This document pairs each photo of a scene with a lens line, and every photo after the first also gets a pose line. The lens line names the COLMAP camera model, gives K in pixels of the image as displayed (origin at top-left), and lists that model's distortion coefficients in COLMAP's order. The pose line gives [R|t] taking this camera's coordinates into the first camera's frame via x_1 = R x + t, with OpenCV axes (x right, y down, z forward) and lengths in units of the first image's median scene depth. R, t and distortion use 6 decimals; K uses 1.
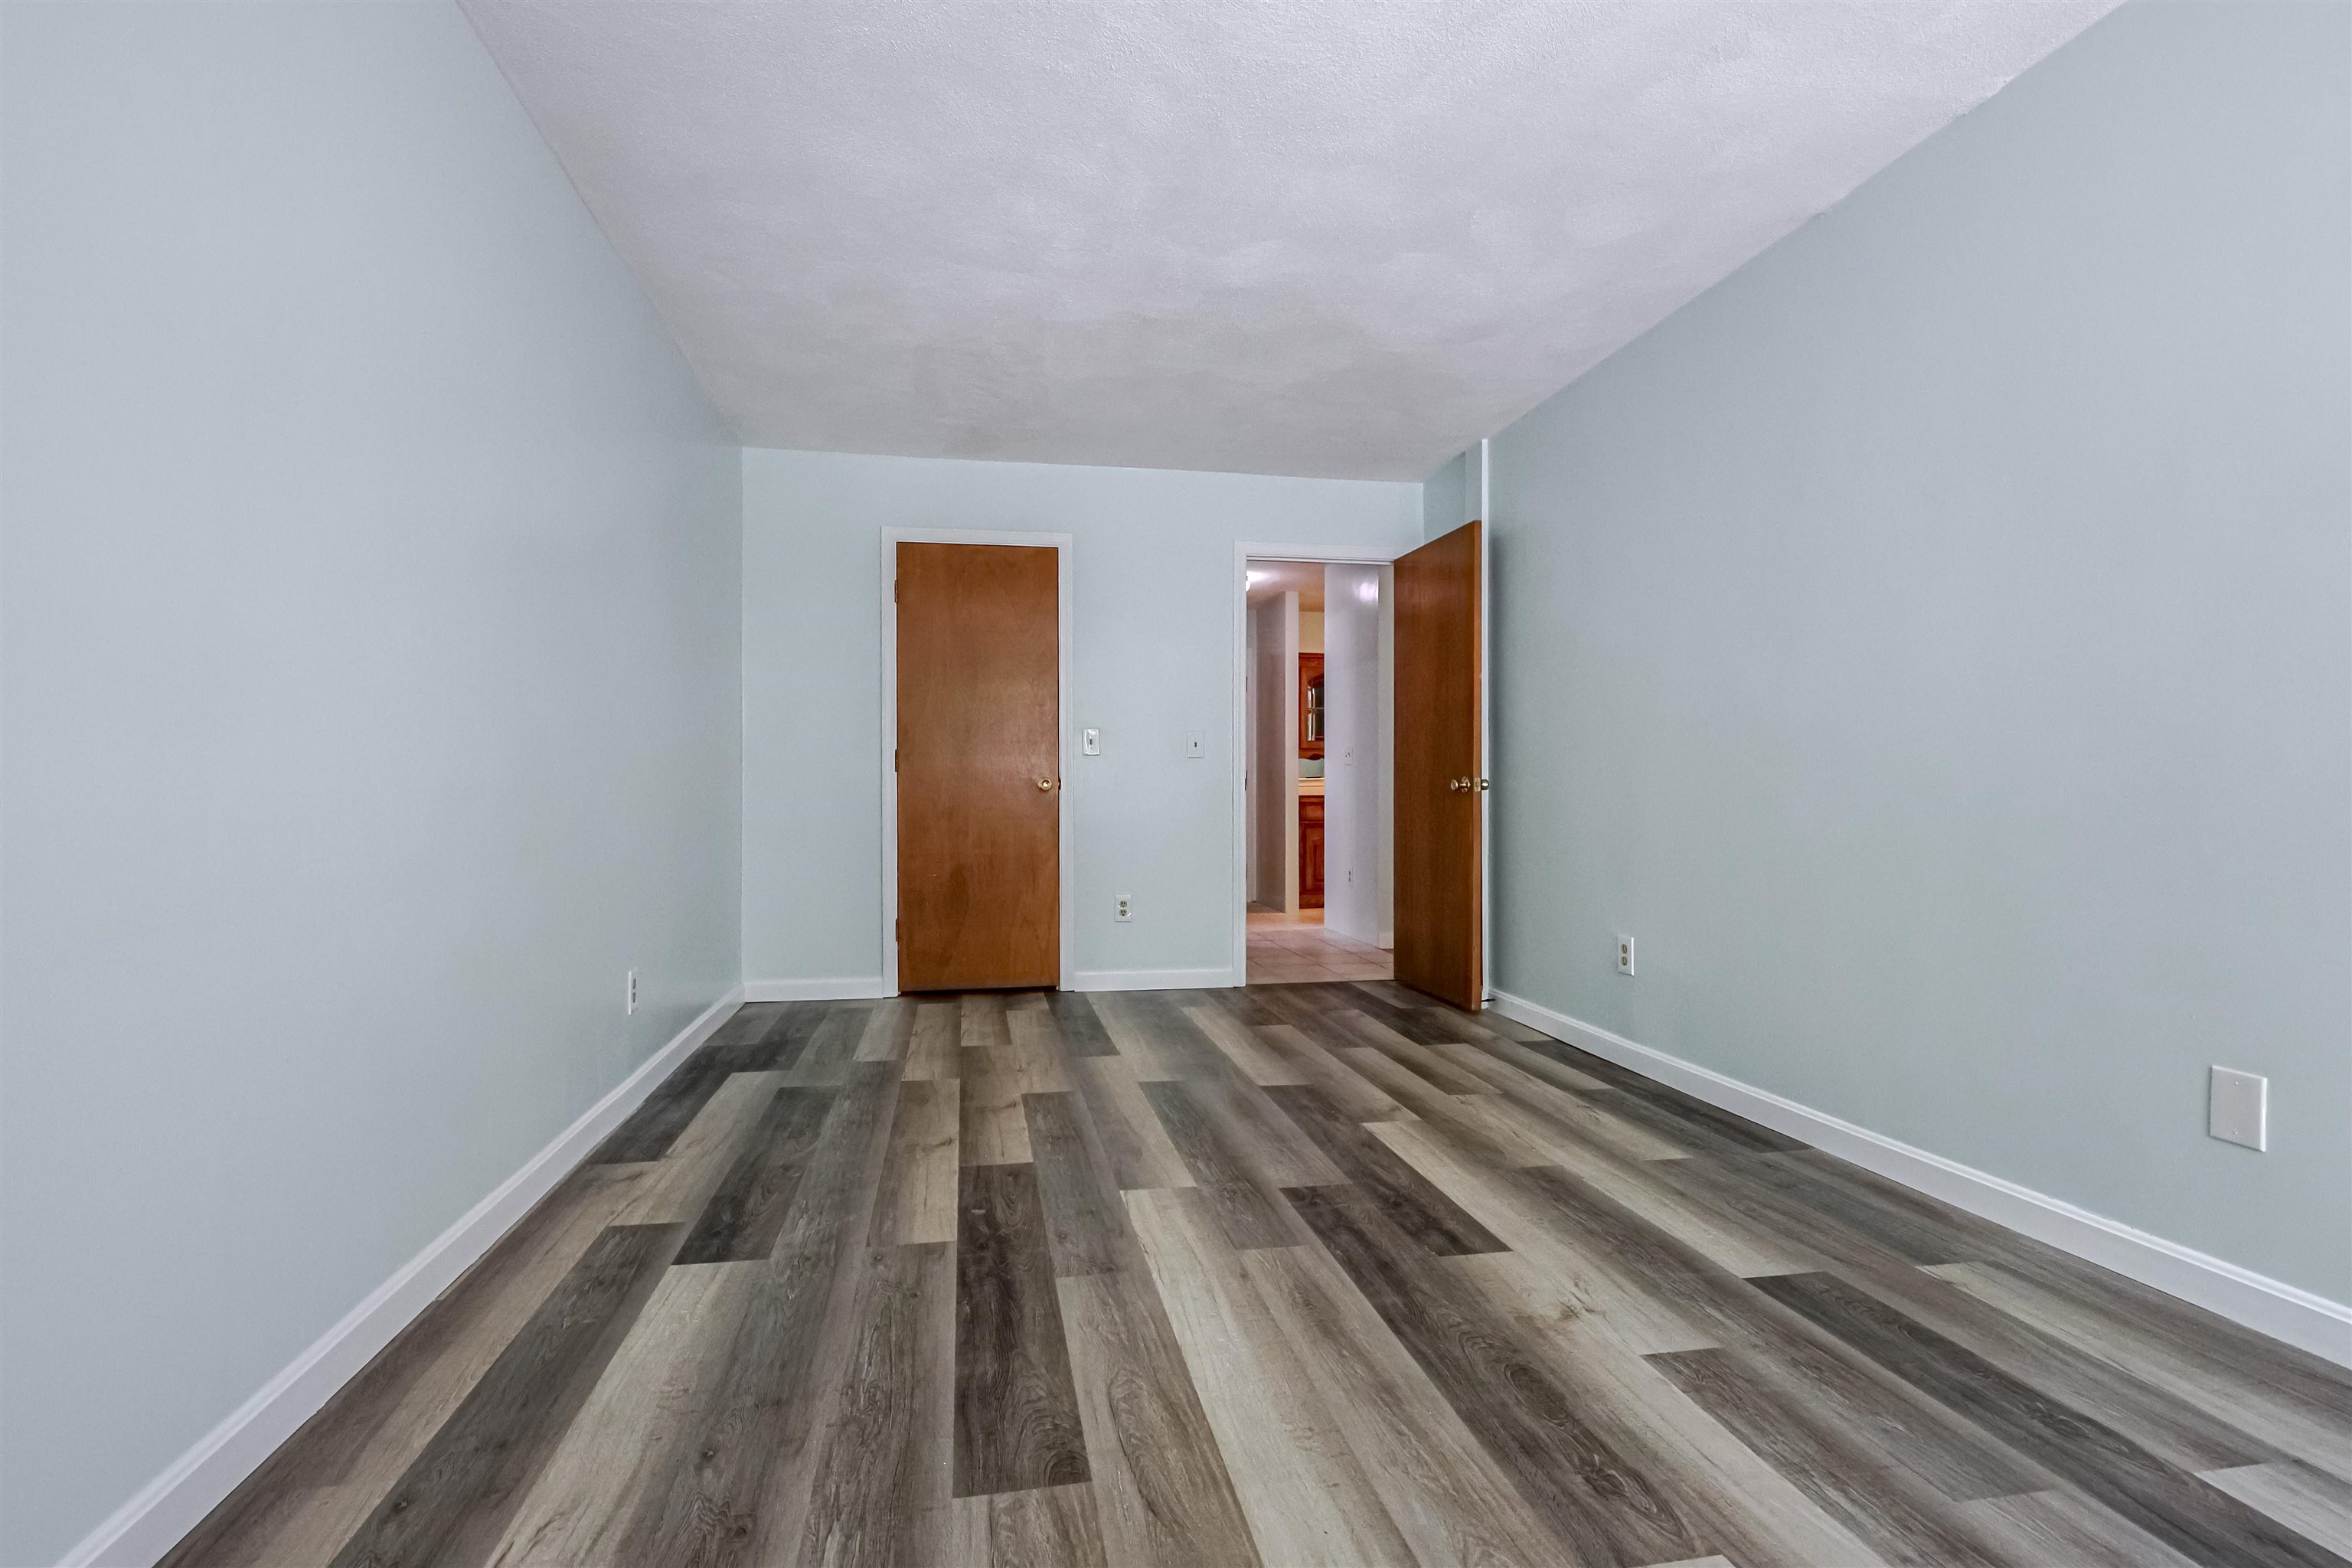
lens RADIAL K [[1045.7, 0, 1172.0], [0, 1045.7, 791.6], [0, 0, 1]] dist [0.001244, -0.000609]
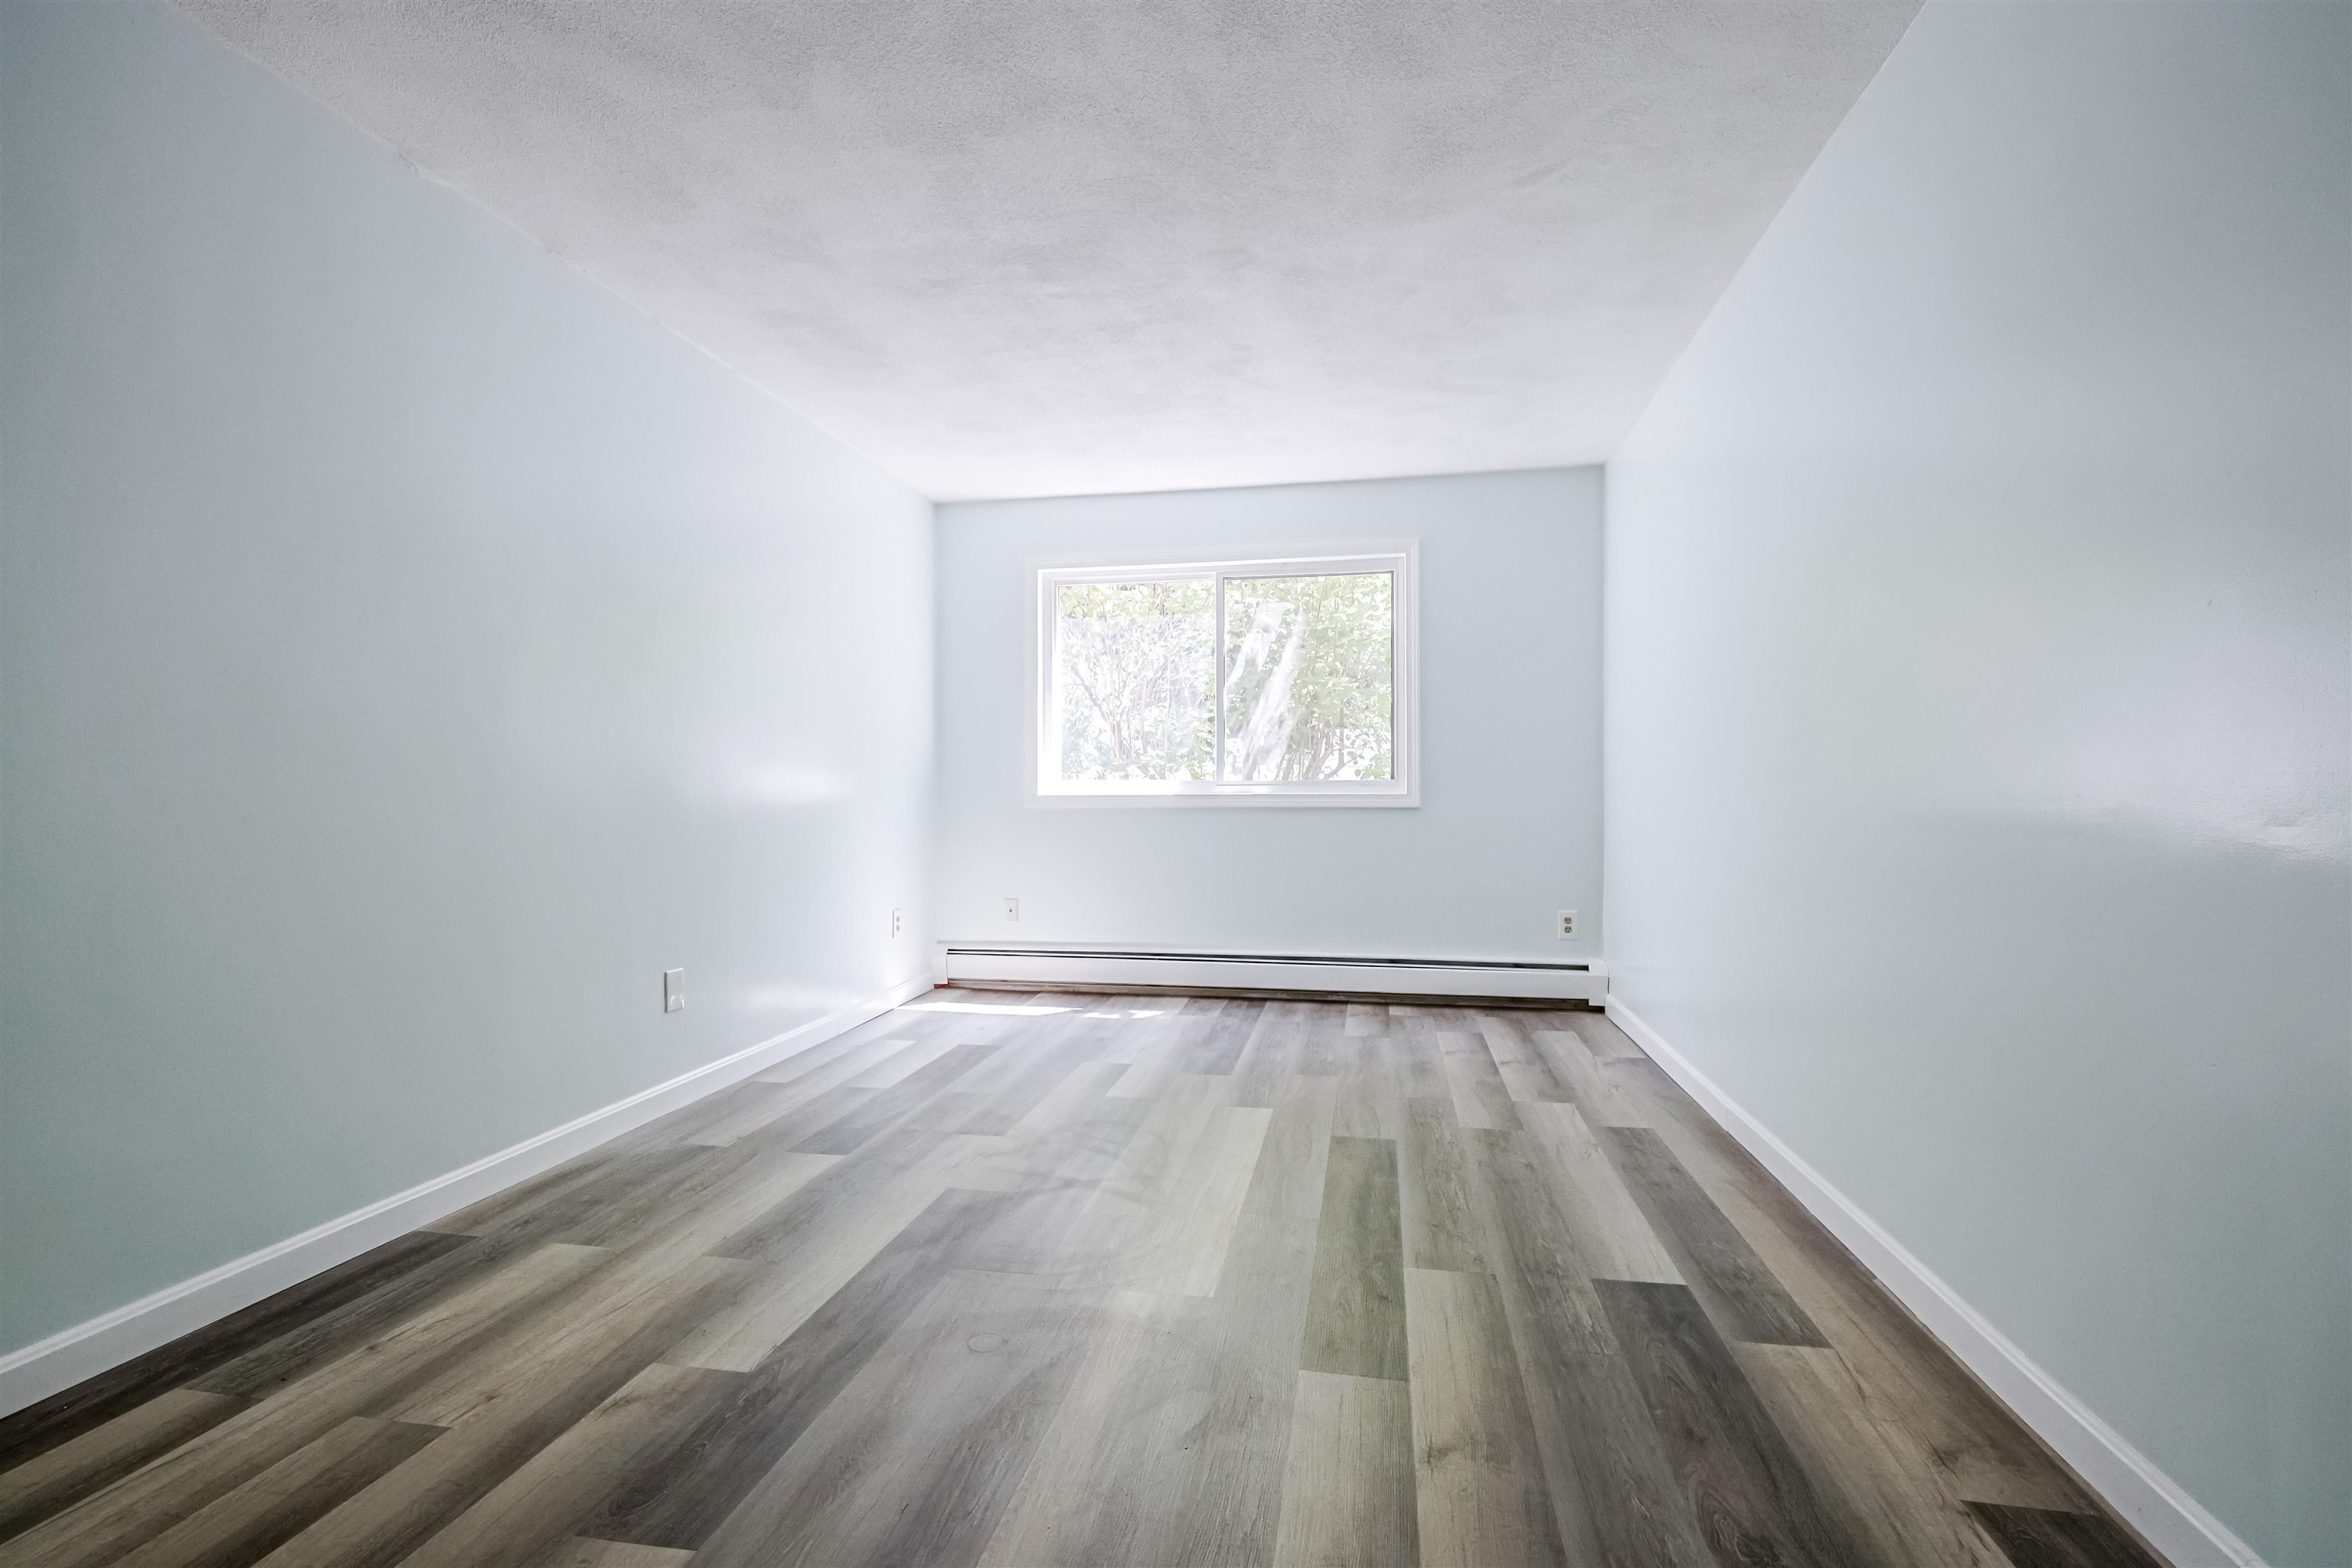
lens RADIAL K [[1045.7, 0, 1159.0], [0, 1045.7, 787.2], [0, 0, 1]] dist [0.001244, -0.000609]
pose [[-0.920789, 0.005968, 0.390015, -0.335455], [0.004944, 0.999981, -0.003629, -0.024835], [-0.390030, -0.001413, -0.920801, 1.764261]]
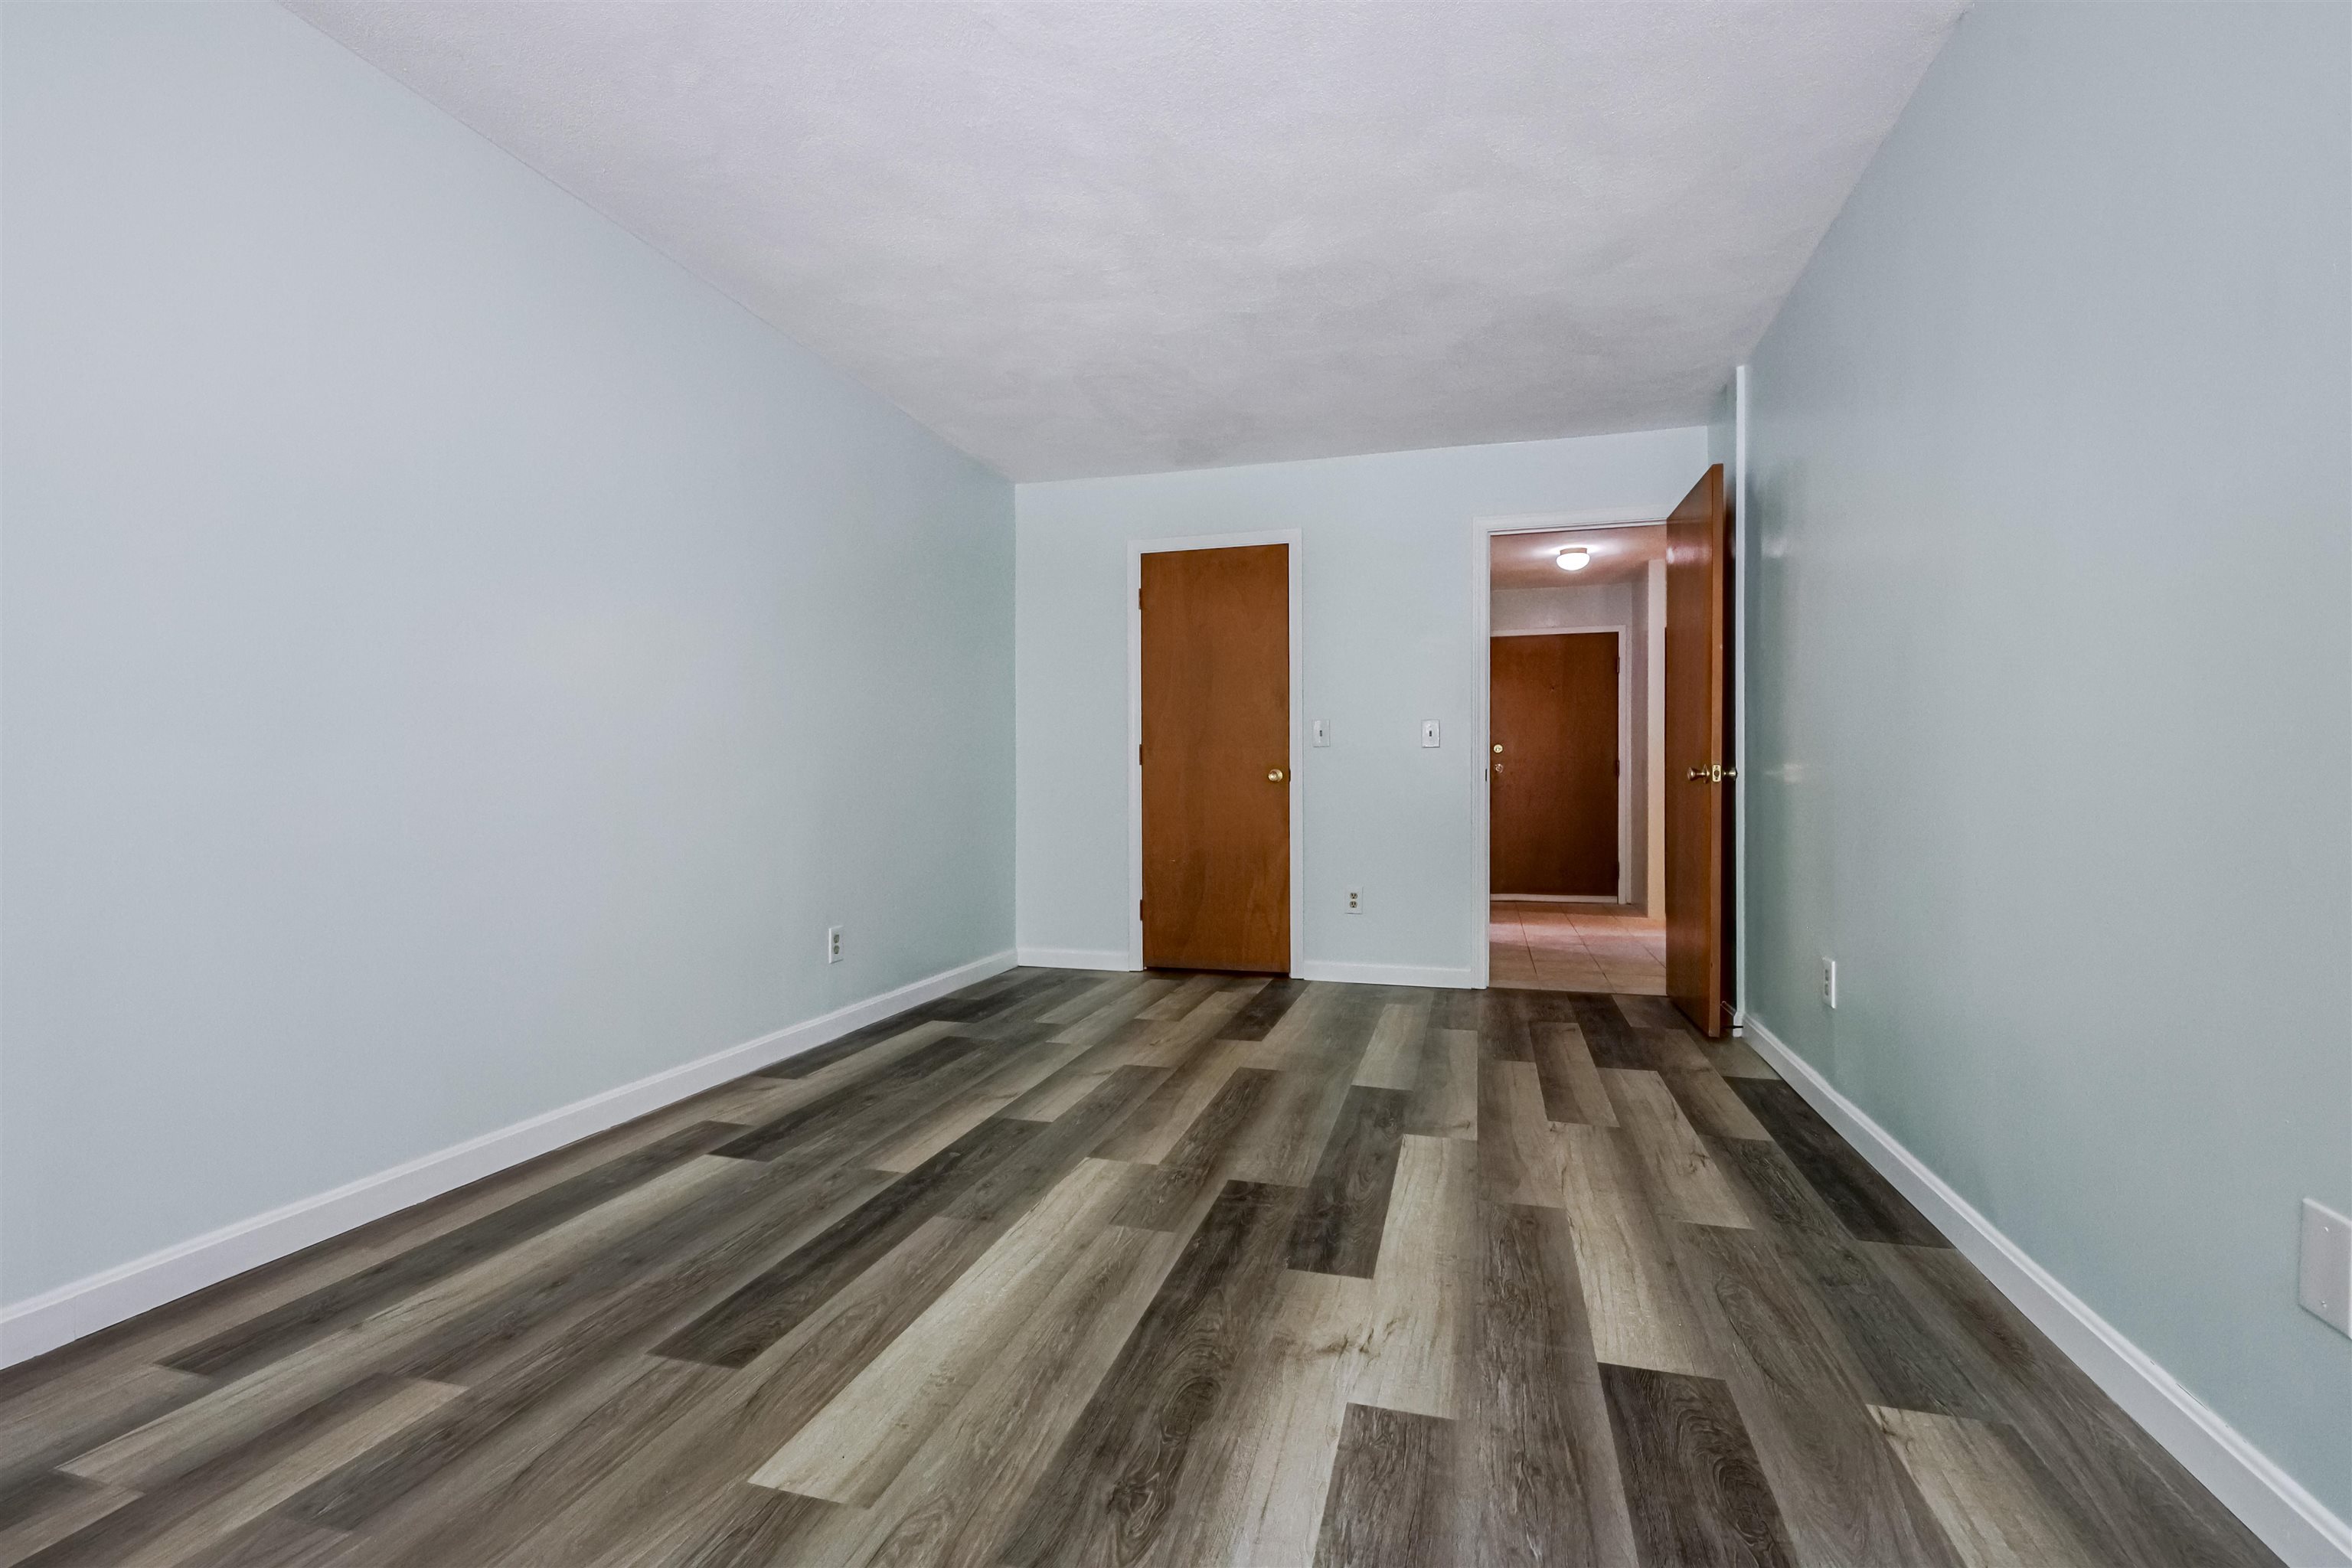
lens RADIAL K [[1045.7, 0, 1216.3], [0, 1045.7, 780.7], [0, 0, 1]] dist [0.001244, -0.000609]
pose [[0.904531, -0.002785, -0.426399, 0.514603], [0.001467, 0.999993, -0.003420, 0.004030], [0.426405, 0.002468, 0.904529, 0.095486]]
